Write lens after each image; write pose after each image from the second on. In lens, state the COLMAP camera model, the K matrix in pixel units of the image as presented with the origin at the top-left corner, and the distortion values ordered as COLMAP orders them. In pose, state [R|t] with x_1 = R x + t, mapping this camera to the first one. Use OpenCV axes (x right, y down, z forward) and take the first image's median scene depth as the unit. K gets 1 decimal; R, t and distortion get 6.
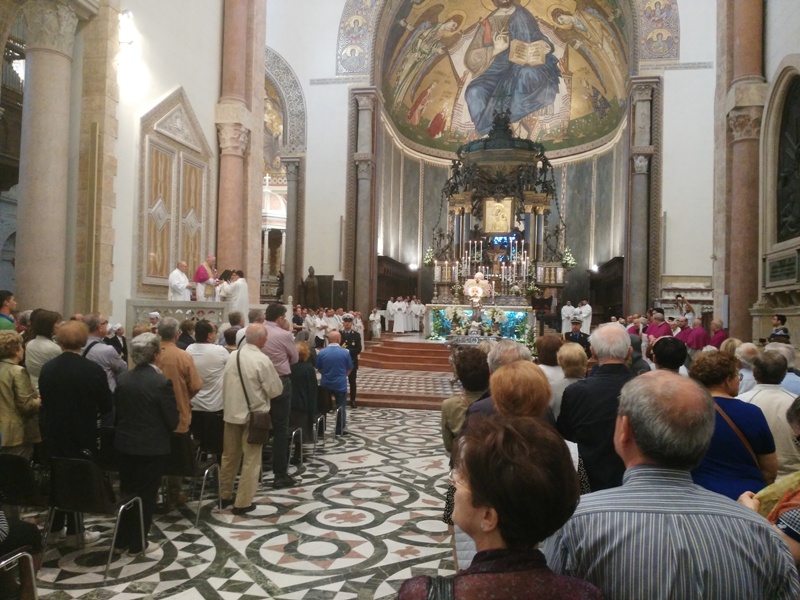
lens RADIAL K [[656.4, 0, 400.0], [0, 656.4, 300.0], [0, 0, 1]] dist [0.114022, -0.188223]
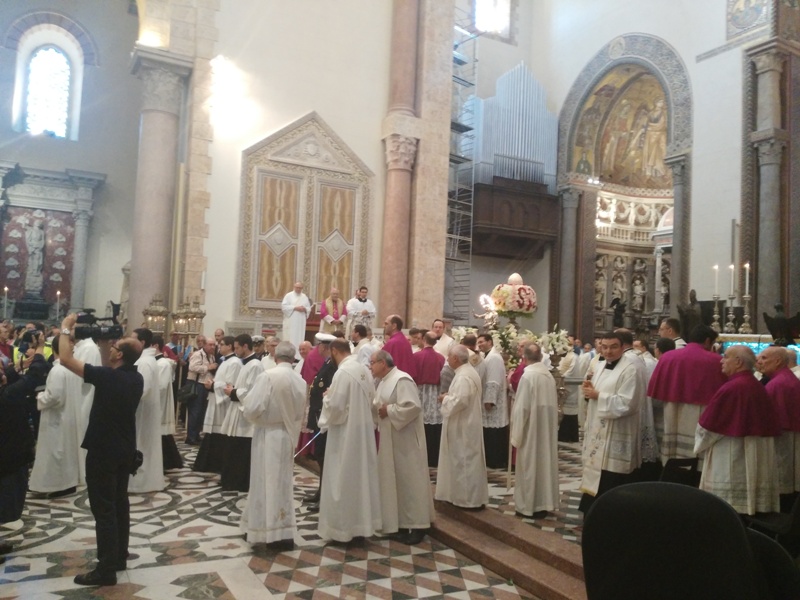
lens RADIAL K [[656.4, 0, 400.0], [0, 656.4, 300.0], [0, 0, 1]] dist [0.114022, -0.188223]
pose [[0.630675, -0.040854, -0.774971, 0.518130], [-0.008109, 0.998212, -0.059222, 0.021795], [0.776004, 0.043634, 0.629216, 0.483936]]
